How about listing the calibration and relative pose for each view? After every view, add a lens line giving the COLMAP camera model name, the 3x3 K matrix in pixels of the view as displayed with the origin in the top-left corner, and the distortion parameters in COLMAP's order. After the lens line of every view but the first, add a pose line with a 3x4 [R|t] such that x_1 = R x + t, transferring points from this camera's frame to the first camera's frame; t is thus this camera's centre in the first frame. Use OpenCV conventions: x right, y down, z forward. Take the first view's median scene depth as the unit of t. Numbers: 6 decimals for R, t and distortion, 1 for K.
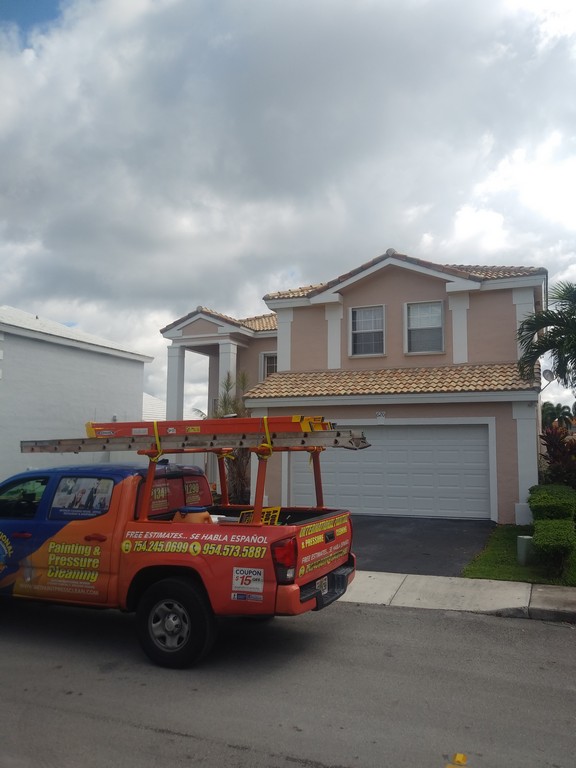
lens RADIAL K [[634.0, 0, 305.7], [0, 634.0, 378.6], [0, 0, 1]] dist [0.045059, -0.088296]
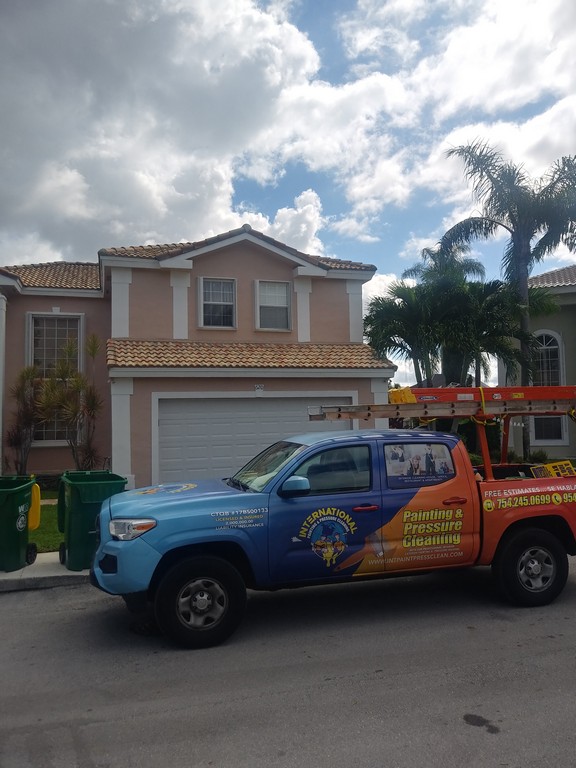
lens RADIAL K [[636.9, 0, 303.0], [0, 636.9, 385.1], [0, 0, 1]] dist [0.023807, -0.063994]
pose [[0.780415, 0.021382, 0.624896, -1.100707], [-0.050197, 0.998332, 0.028530, 0.046955], [-0.623244, -0.053634, 0.780186, 0.353054]]
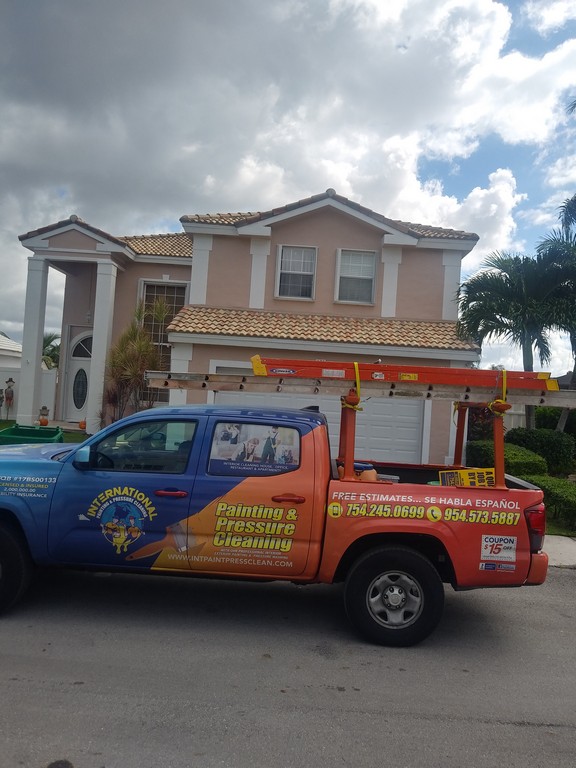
lens RADIAL K [[636.9, 0, 303.0], [0, 636.9, 385.1], [0, 0, 1]] dist [0.023807, -0.063994]
pose [[0.931610, 0.067905, 0.357059, -0.586655], [-0.103687, 0.991222, 0.082022, 0.034015], [-0.348355, -0.113435, 0.930474, 0.235832]]
